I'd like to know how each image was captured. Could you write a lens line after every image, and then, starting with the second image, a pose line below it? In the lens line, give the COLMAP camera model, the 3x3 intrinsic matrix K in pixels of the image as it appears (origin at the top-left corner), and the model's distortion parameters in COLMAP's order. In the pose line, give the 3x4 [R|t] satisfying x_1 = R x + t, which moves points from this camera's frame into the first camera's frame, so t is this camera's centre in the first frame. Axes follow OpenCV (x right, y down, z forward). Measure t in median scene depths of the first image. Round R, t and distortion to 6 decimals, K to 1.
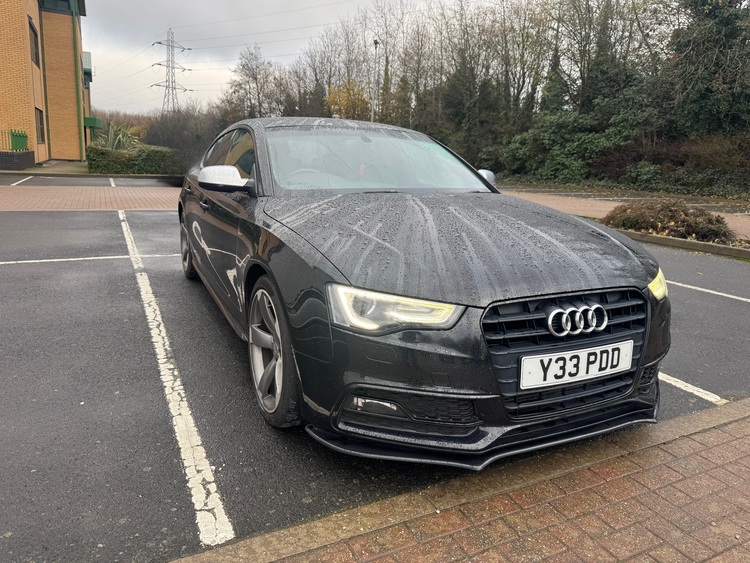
lens RADIAL K [[524.8, 0, 376.9], [0, 524.8, 265.1], [0, 0, 1]] dist [0.007344, -0.005970]
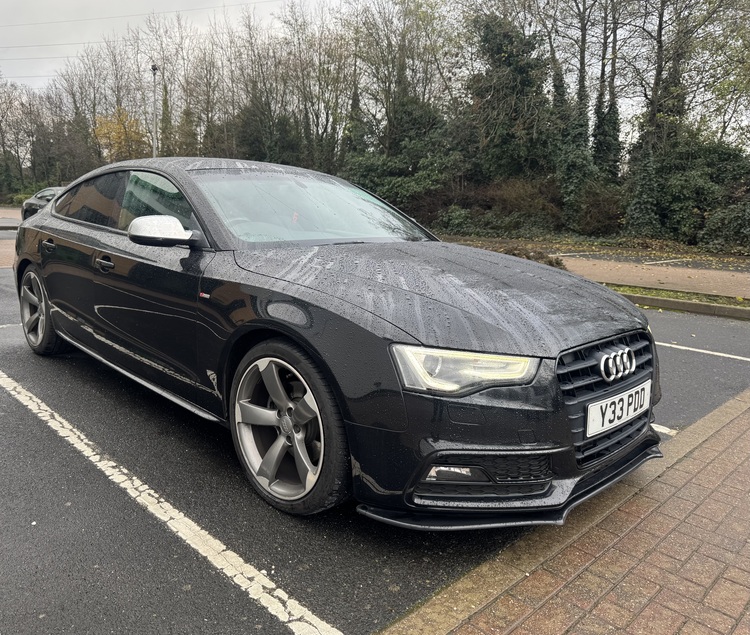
lens RADIAL K [[589.7, 0, 330.0], [0, 589.7, 309.4], [0, 0, 1]] dist [0.008821, -0.008149]
pose [[0.959690, -0.051973, 0.276214, -0.434058], [0.057677, 0.998256, -0.012559, -0.018060], [-0.275080, 0.027984, 0.961014, 0.043821]]
